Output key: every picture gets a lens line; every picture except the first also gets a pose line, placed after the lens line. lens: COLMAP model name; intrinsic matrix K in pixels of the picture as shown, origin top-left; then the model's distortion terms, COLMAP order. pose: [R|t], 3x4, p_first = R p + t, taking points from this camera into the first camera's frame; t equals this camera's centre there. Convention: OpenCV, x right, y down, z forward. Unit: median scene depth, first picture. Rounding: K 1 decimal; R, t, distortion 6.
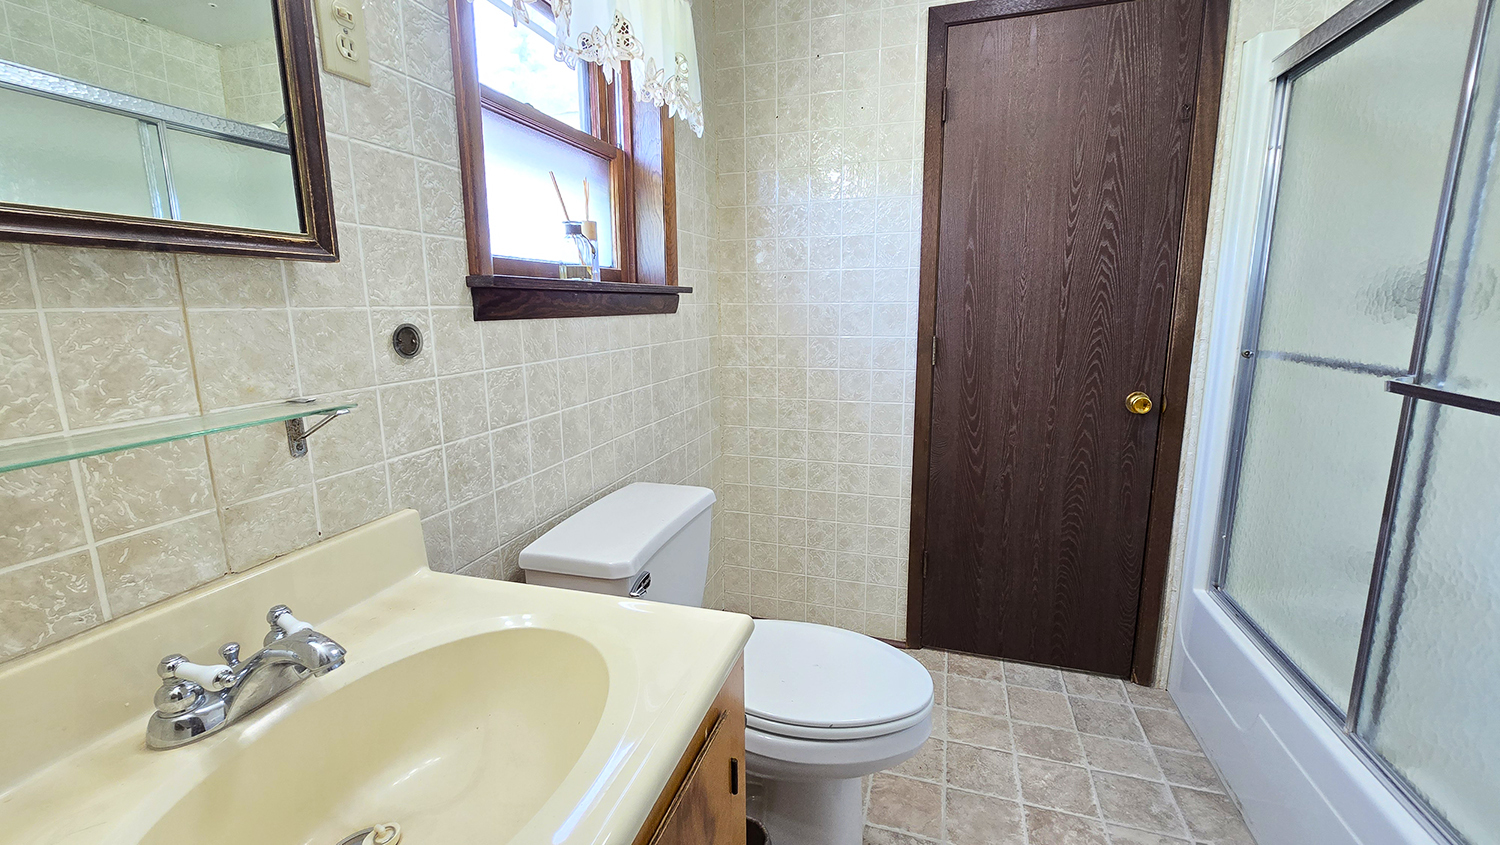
lens RADIAL K [[614.4, 0, 747.6], [0, 614.4, 419.2], [0, 0, 1]] dist [-0.004343, 0.000170]
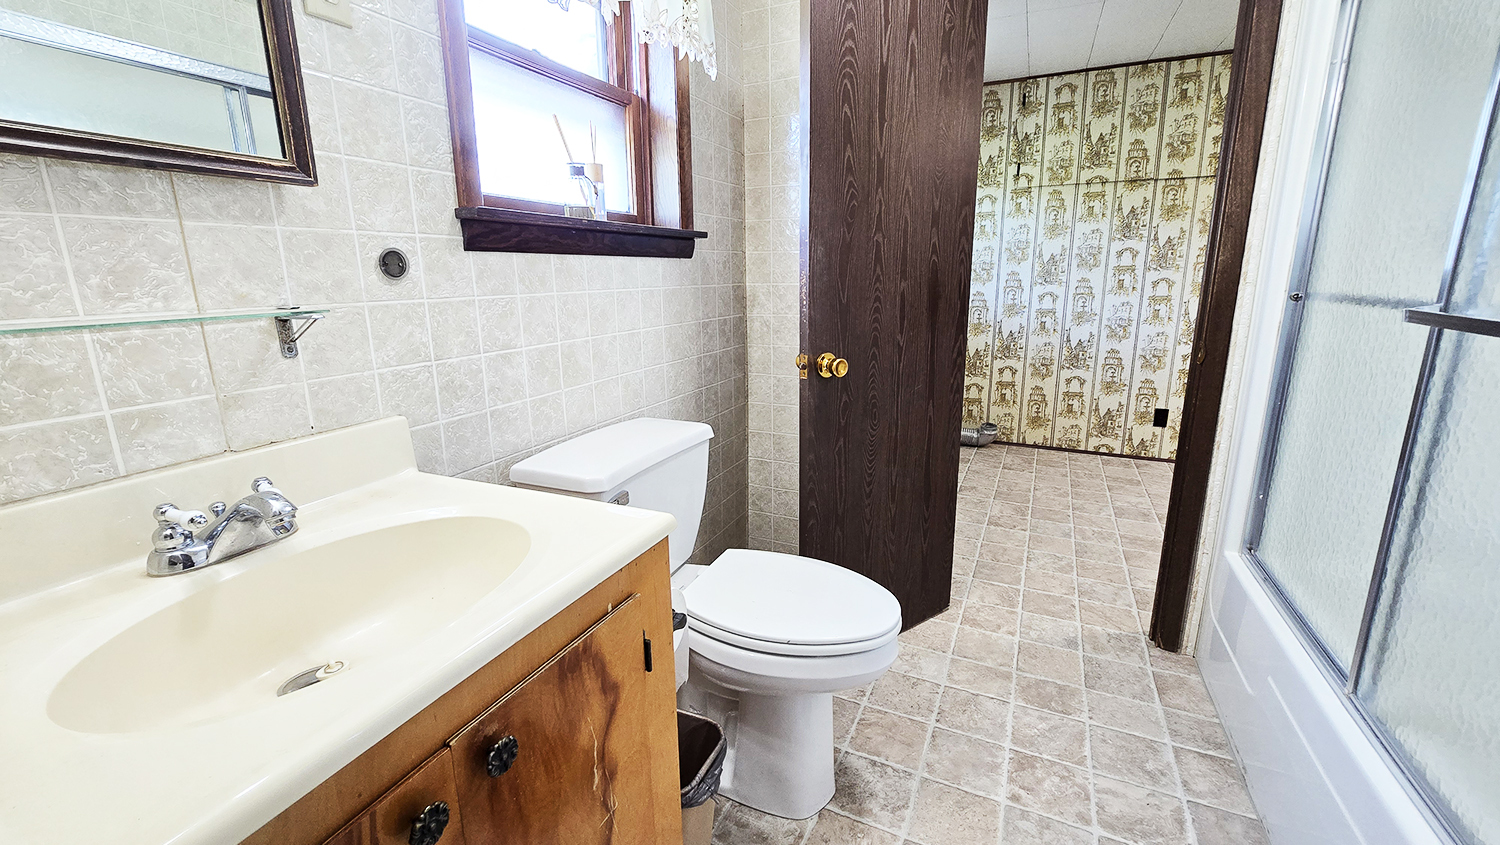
lens RADIAL K [[614.4, 0, 747.6], [0, 614.4, 419.2], [0, 0, 1]] dist [-0.004343, 0.000170]
pose [[0.991238, 0.027262, -0.129244, 0.198465], [-0.020790, 0.998474, 0.051169, 0.071008], [0.130442, -0.048033, 0.990292, -0.027976]]
